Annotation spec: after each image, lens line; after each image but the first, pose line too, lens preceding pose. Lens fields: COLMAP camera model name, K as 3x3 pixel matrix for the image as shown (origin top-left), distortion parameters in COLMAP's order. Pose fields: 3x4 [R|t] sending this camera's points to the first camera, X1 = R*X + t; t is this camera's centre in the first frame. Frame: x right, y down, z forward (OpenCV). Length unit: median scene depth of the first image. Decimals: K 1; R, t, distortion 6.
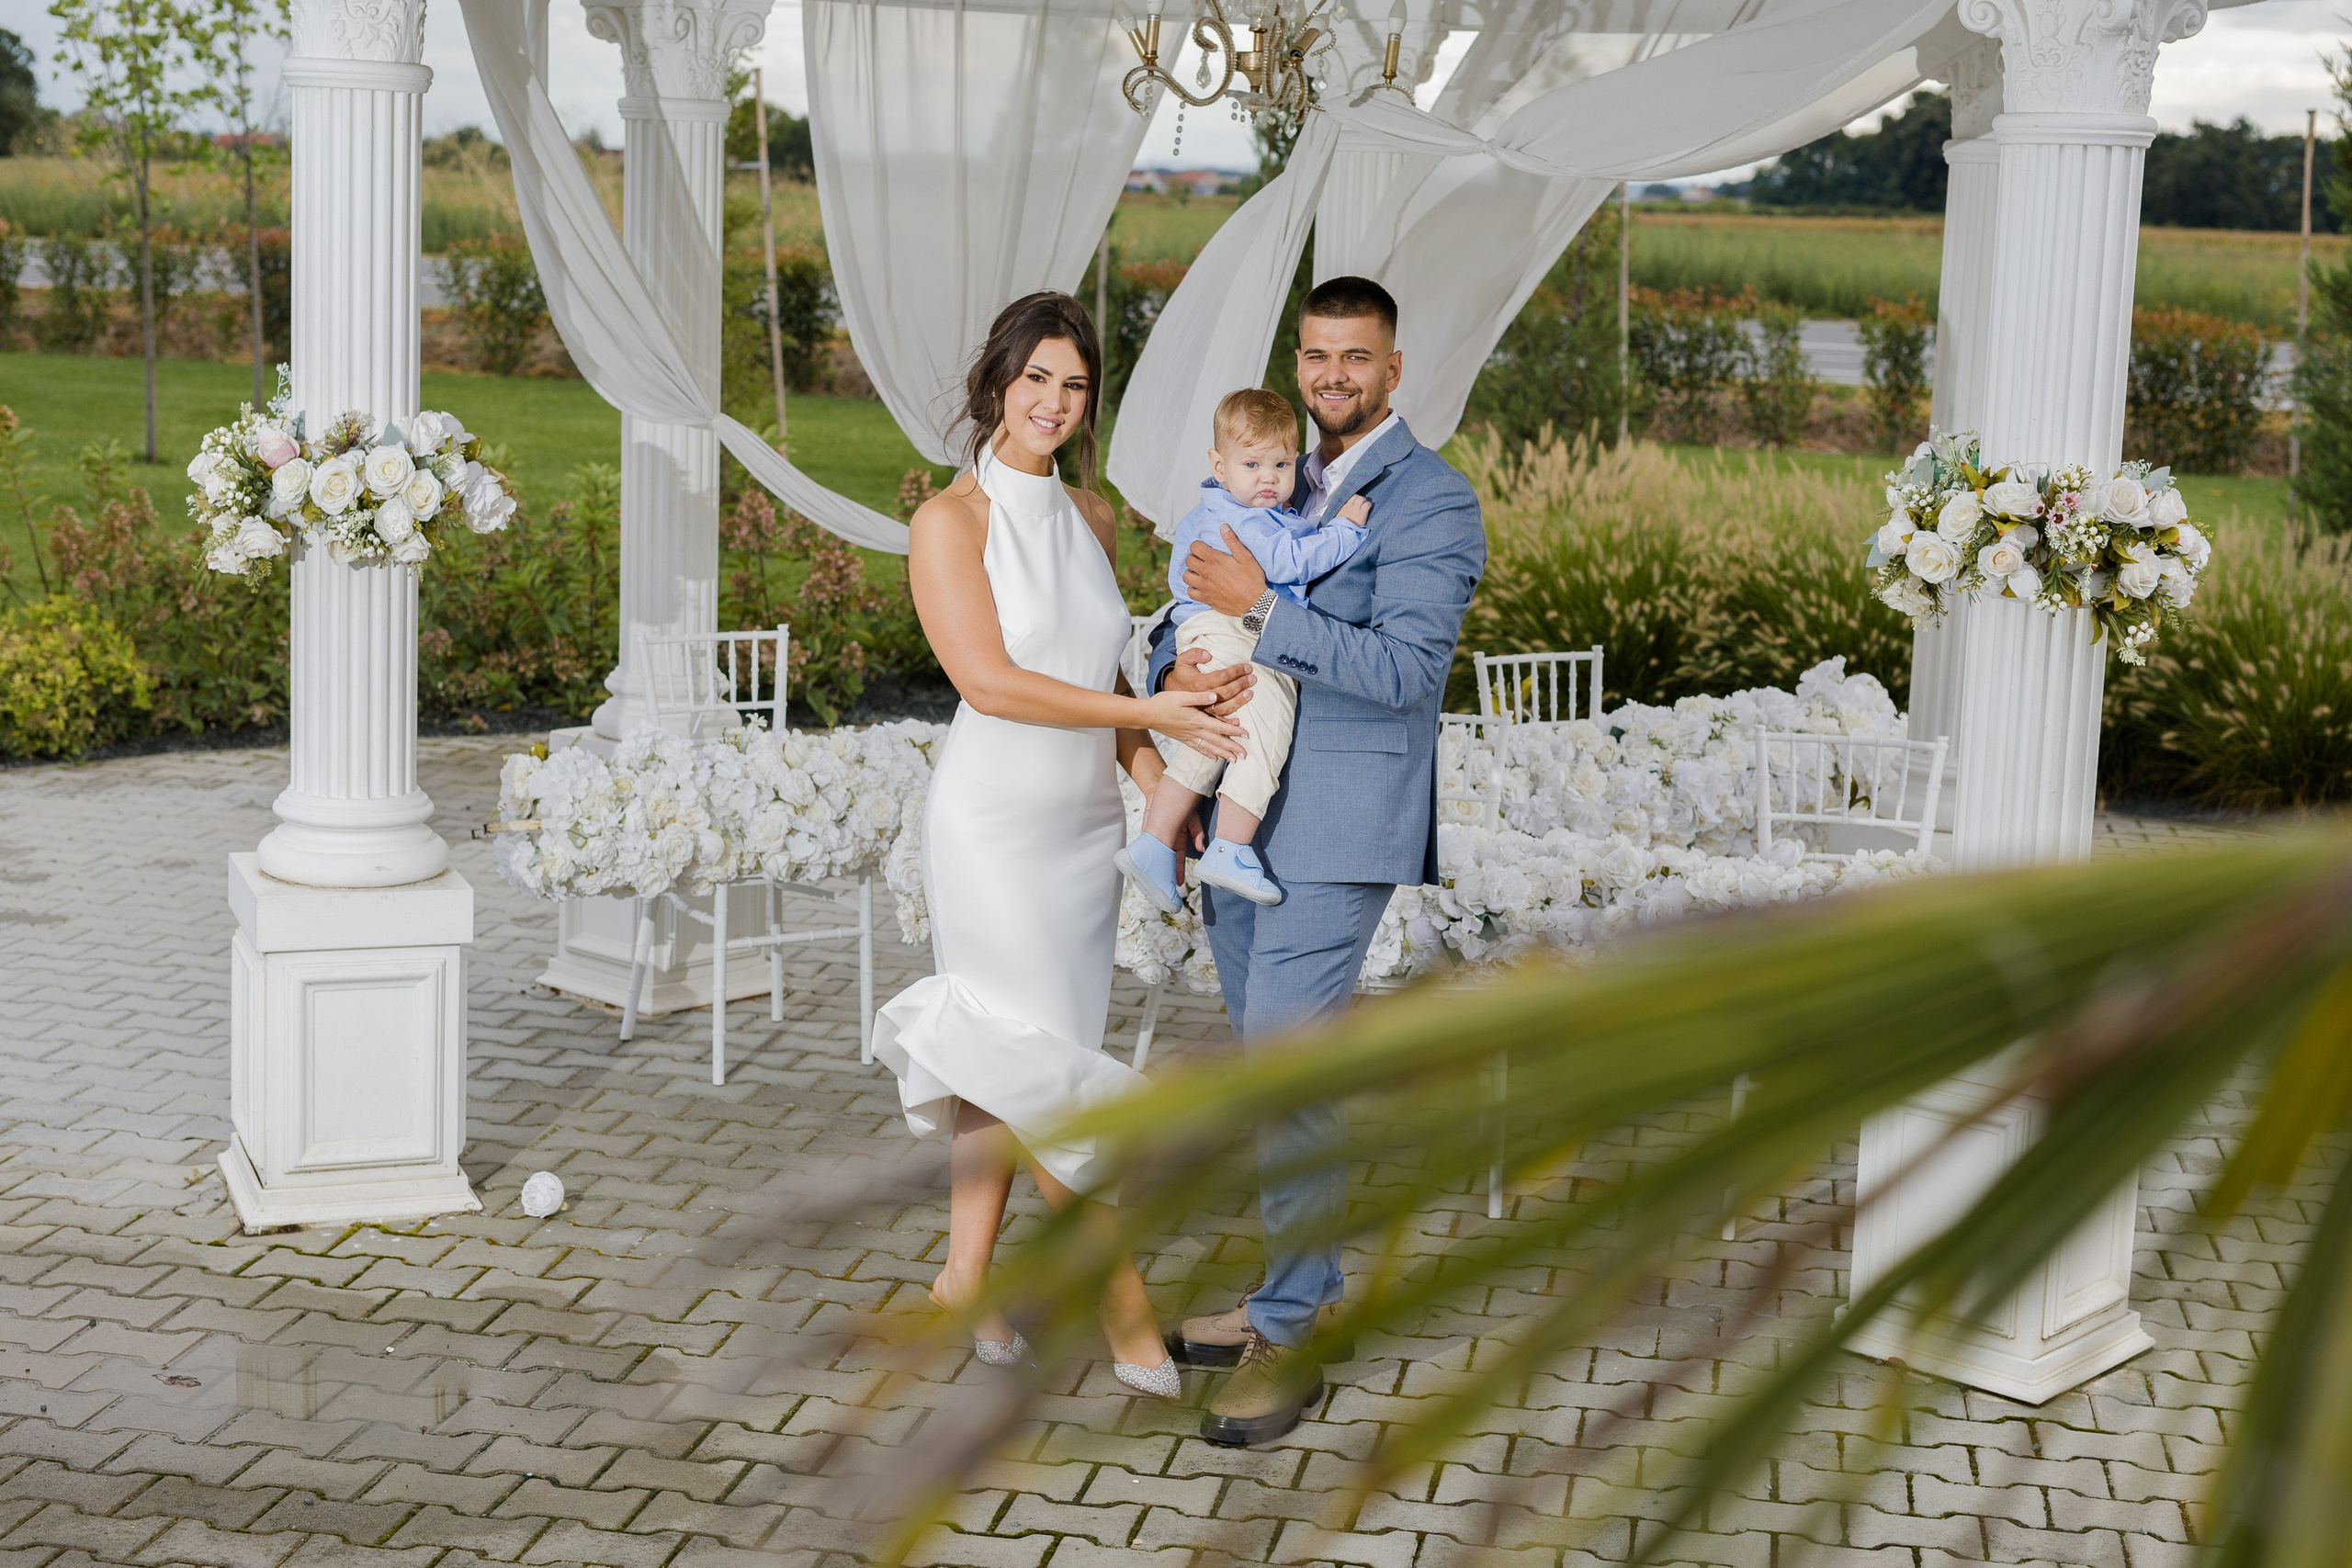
lens RADIAL K [[3310.5, 0, 1171.1], [0, 3310.5, 736.6], [0, 0, 1]] dist [0.001080, 0.019717]
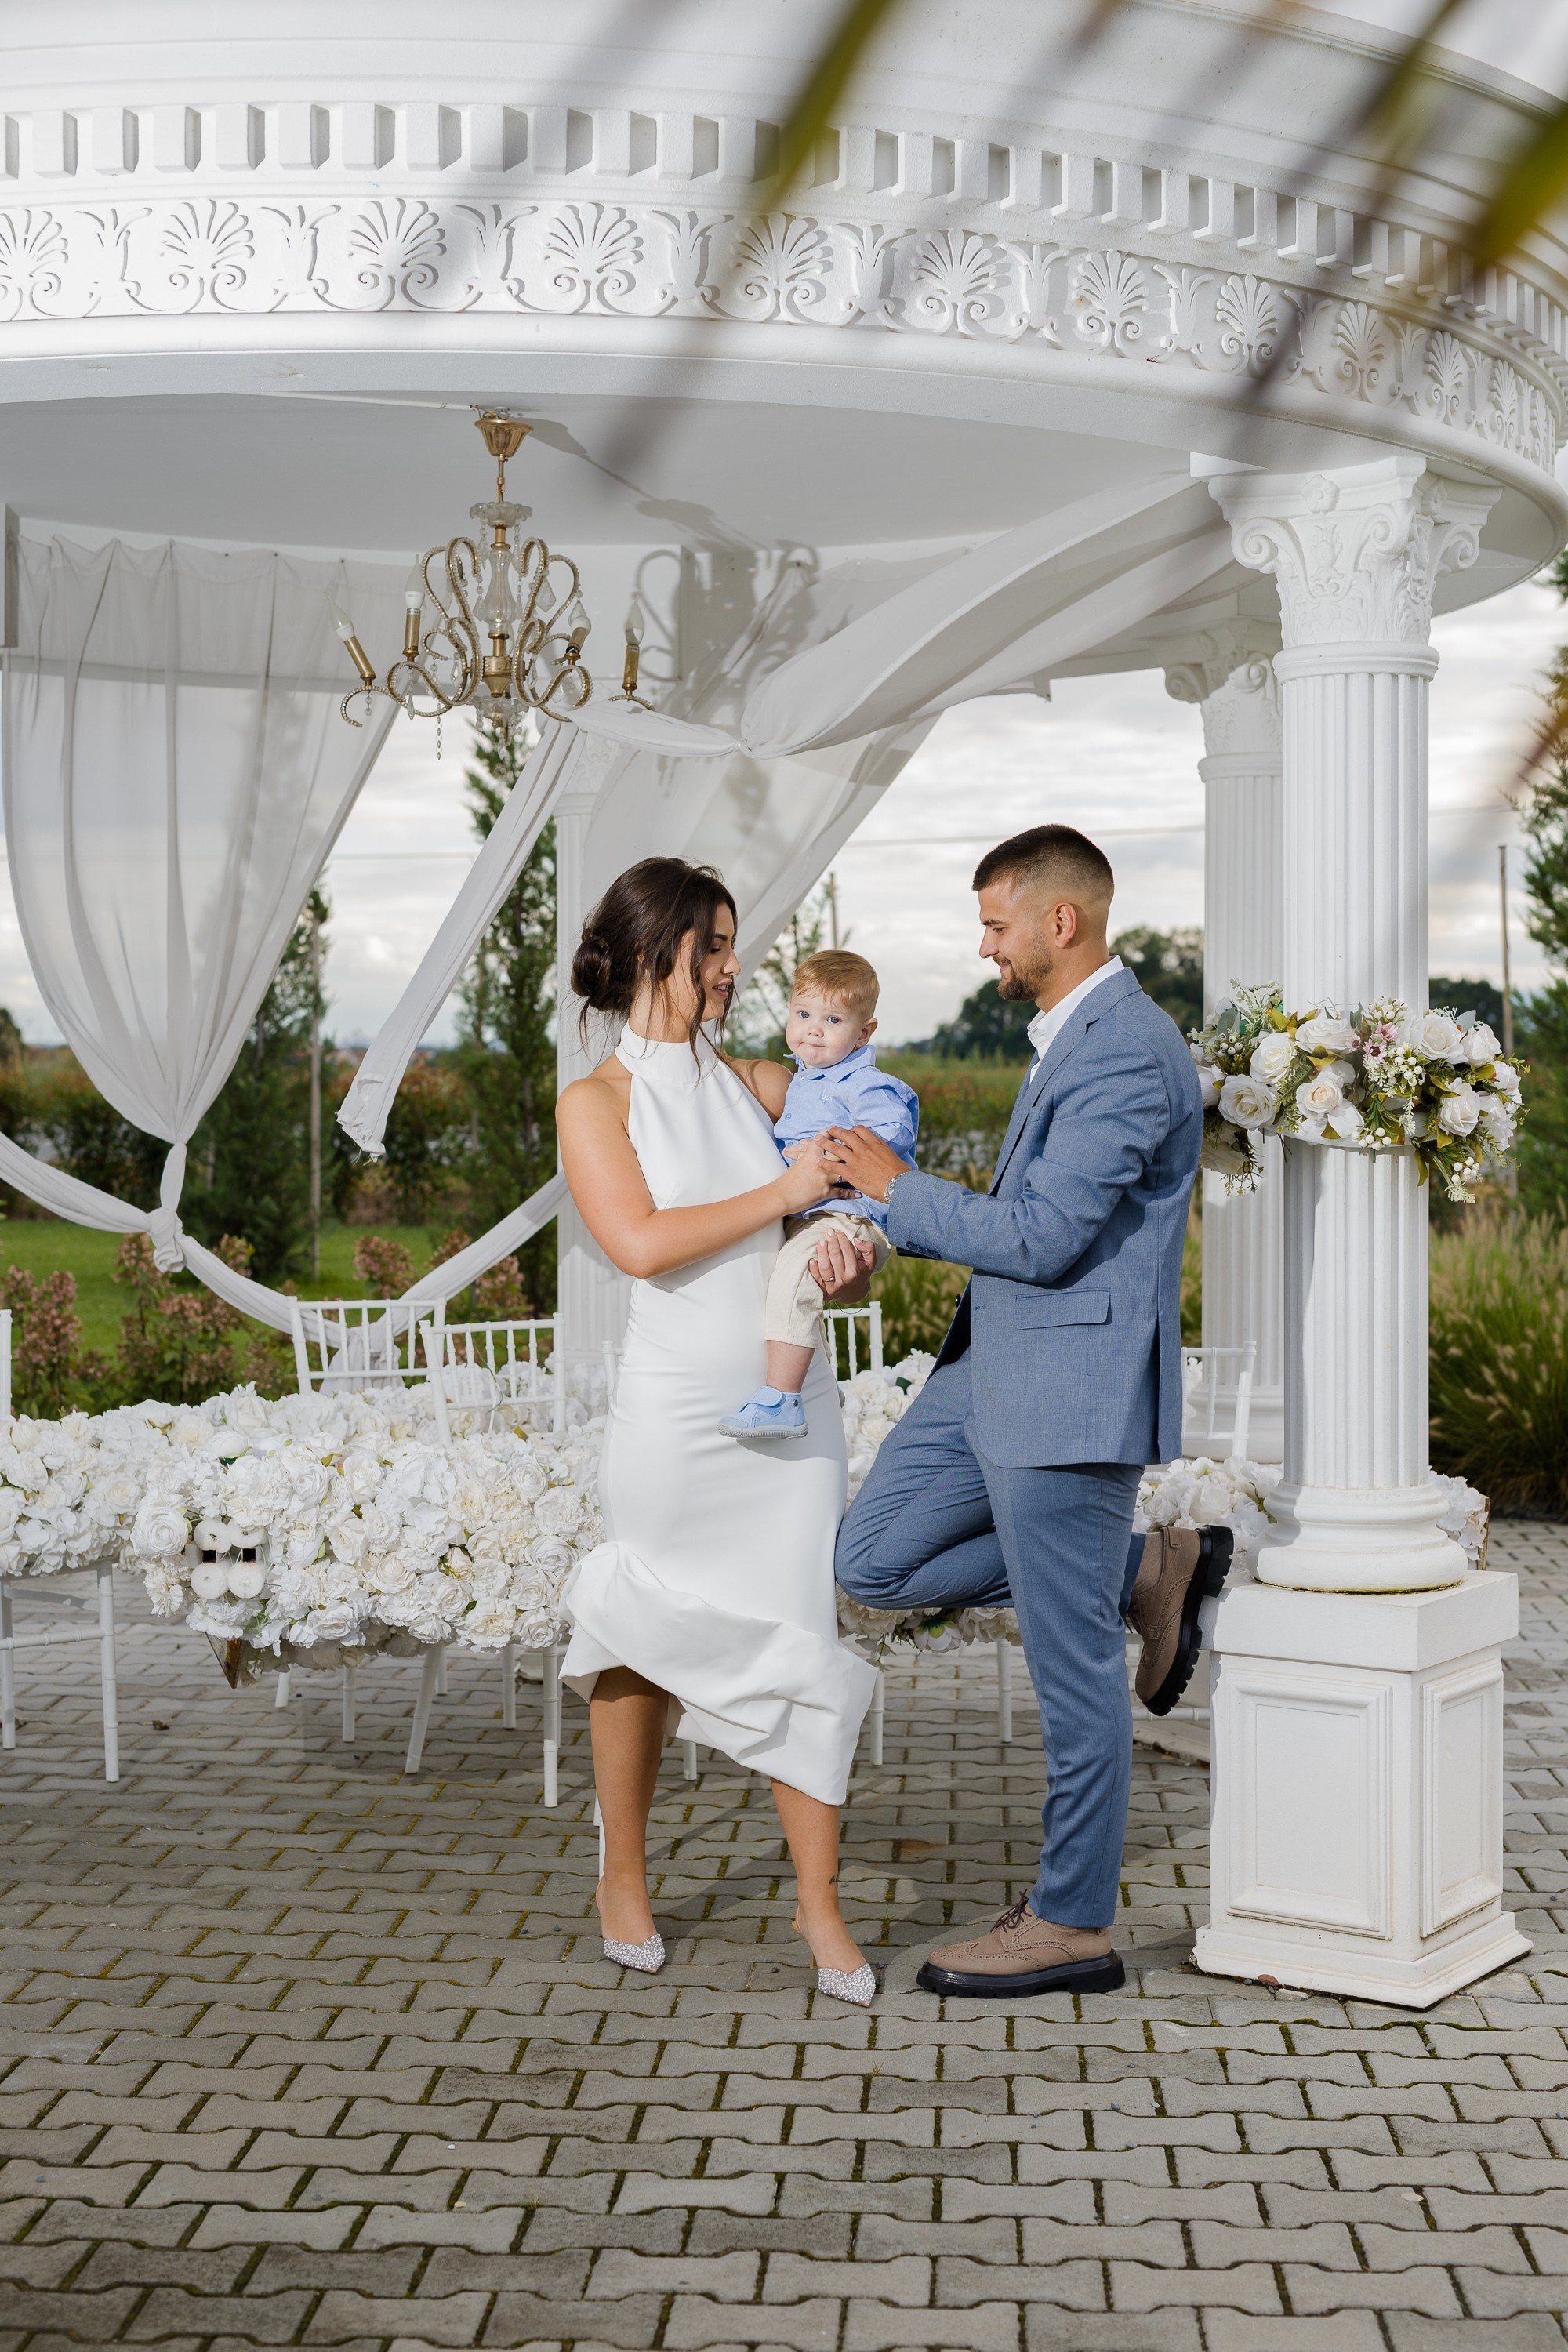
lens RADIAL K [[3298.2, 0, 784.0], [0, 3298.2, 1176.0], [0, 0, 1]] dist [-0.008204, 0.029598]
pose [[0.991413, -0.038590, 0.124946, -0.020783], [0.054664, 0.990280, -0.127894, 0.079914], [-0.118796, 0.133626, 0.983886, 0.086809]]
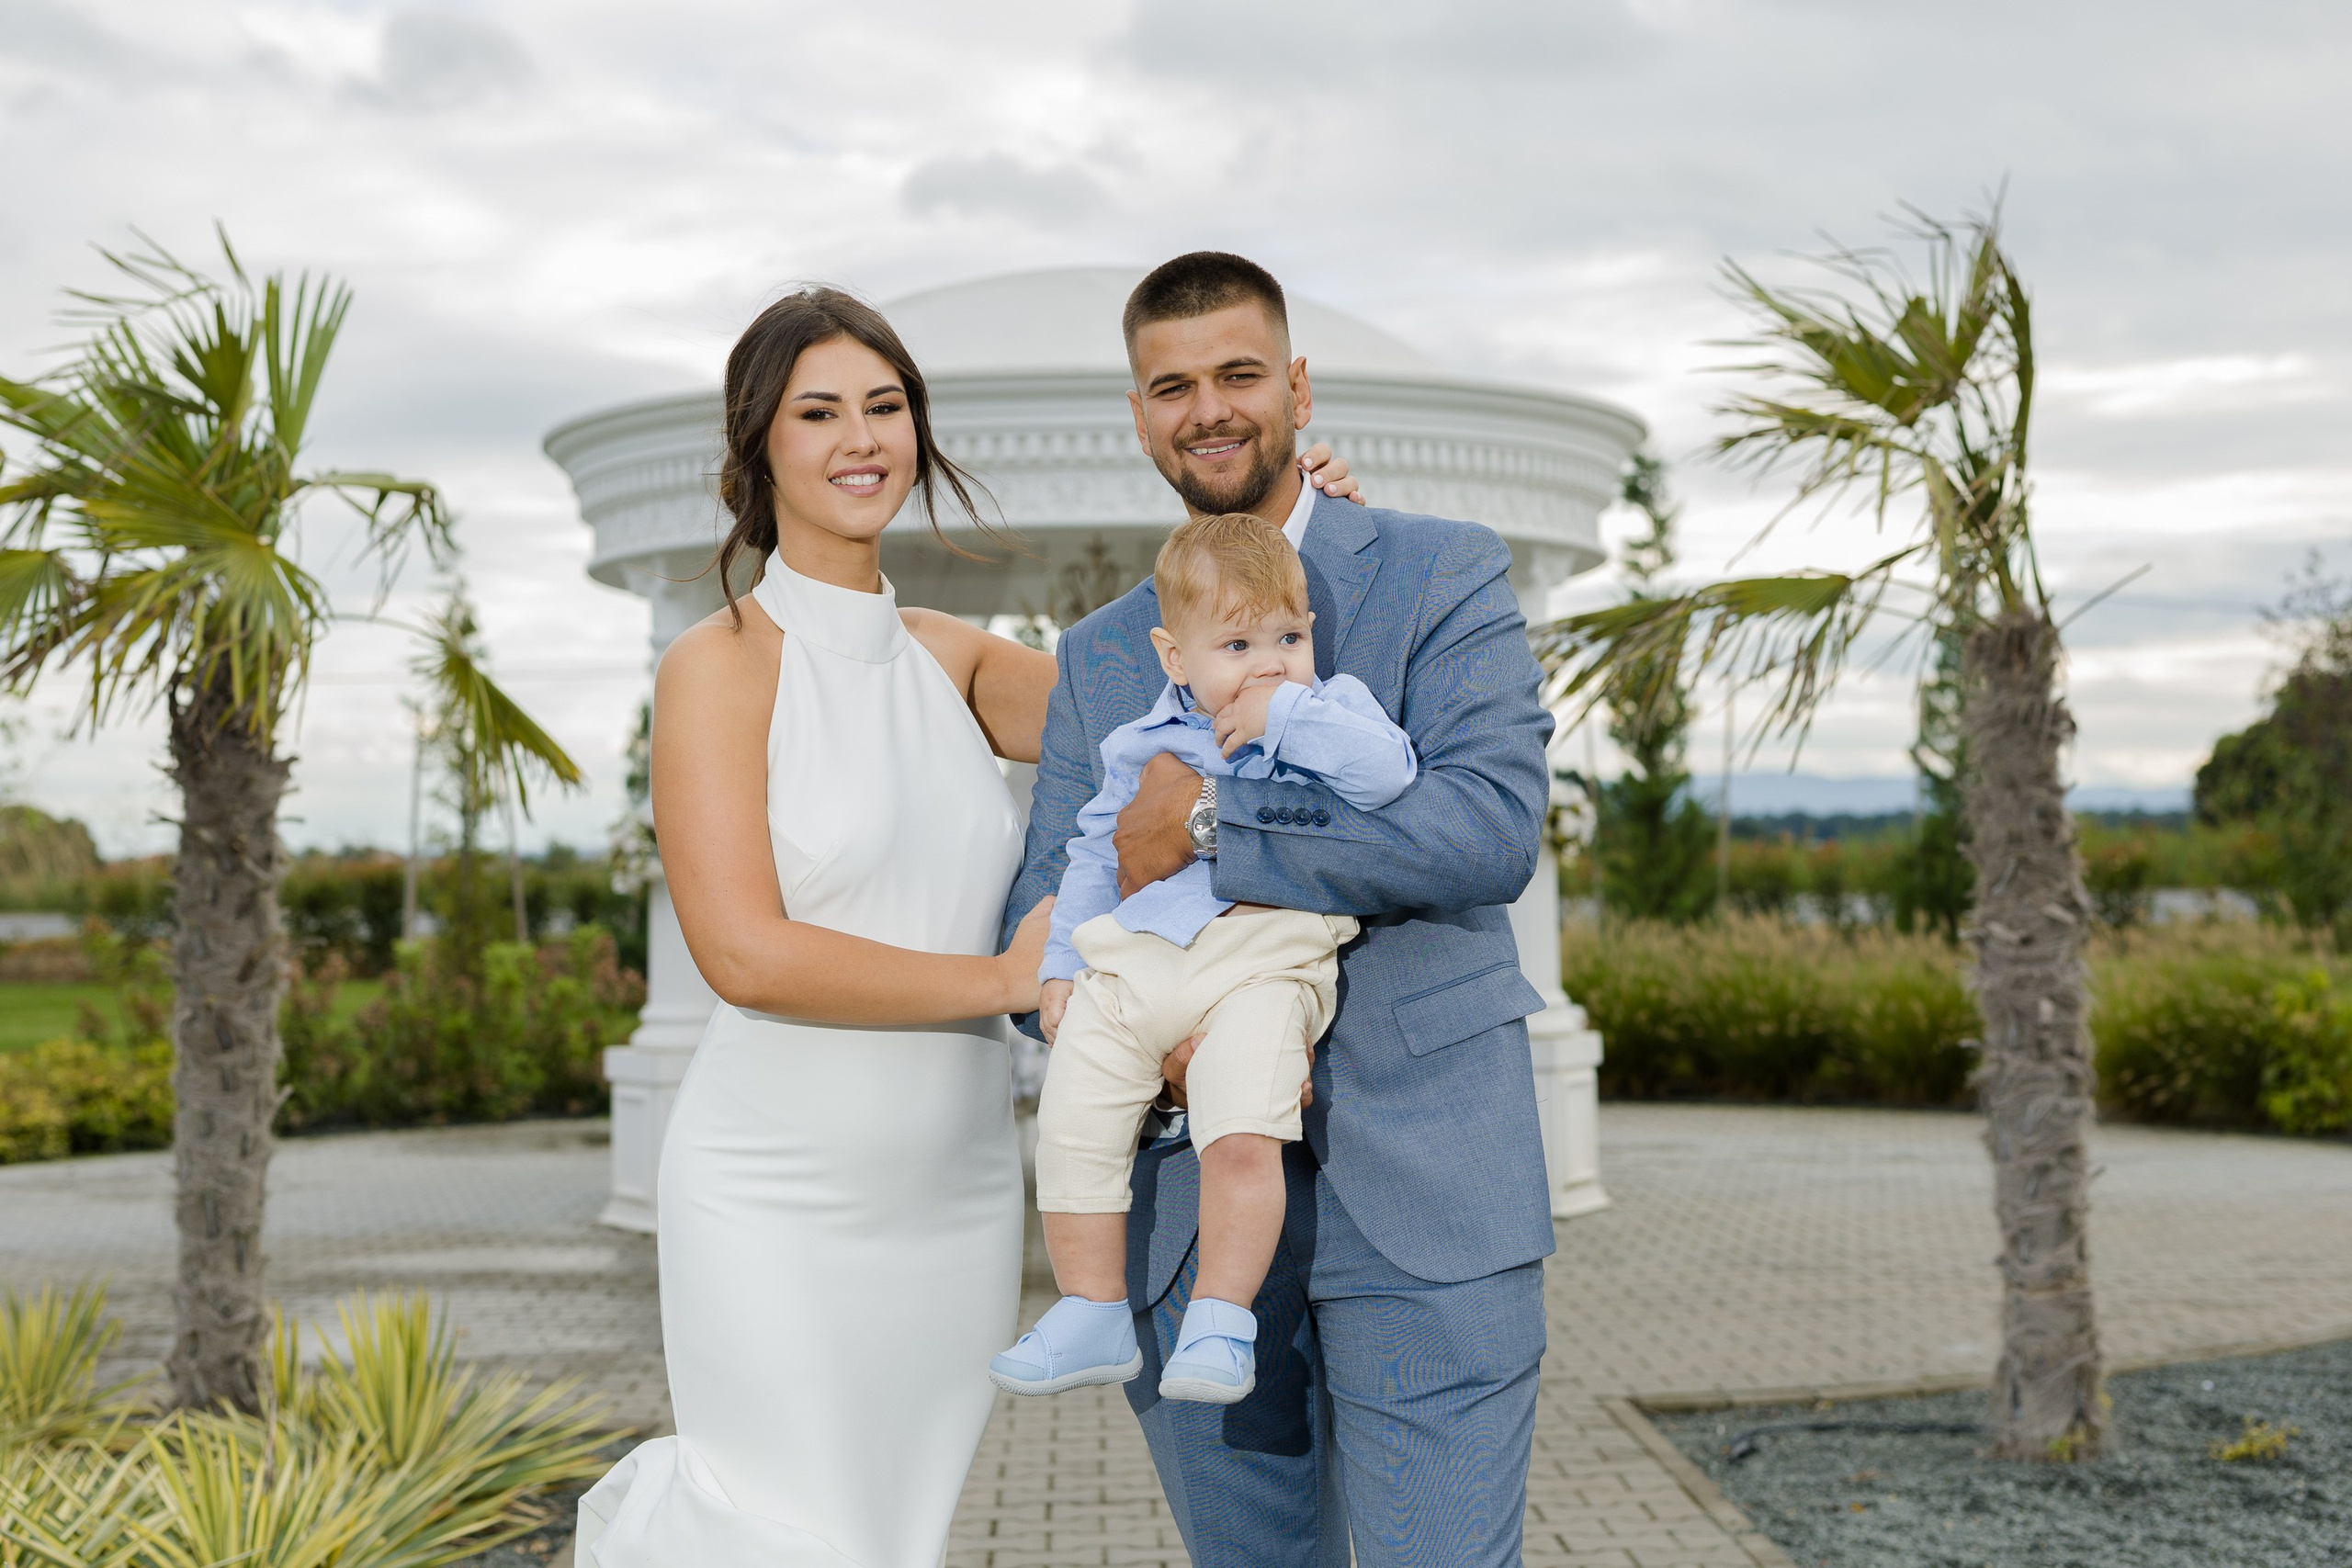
lens RADIAL K [[3408.8, 0, 1102.9], [0, 3408.8, 782.3], [0, 0, 1]] dist [-0.000944, 0.016810]
pose [[0.979419, -0.043645, 0.197064, -0.440591], [0.079786, 0.980540, -0.179374, 0.296832], [-0.185400, 0.191405, 0.963842, -1.090939]]
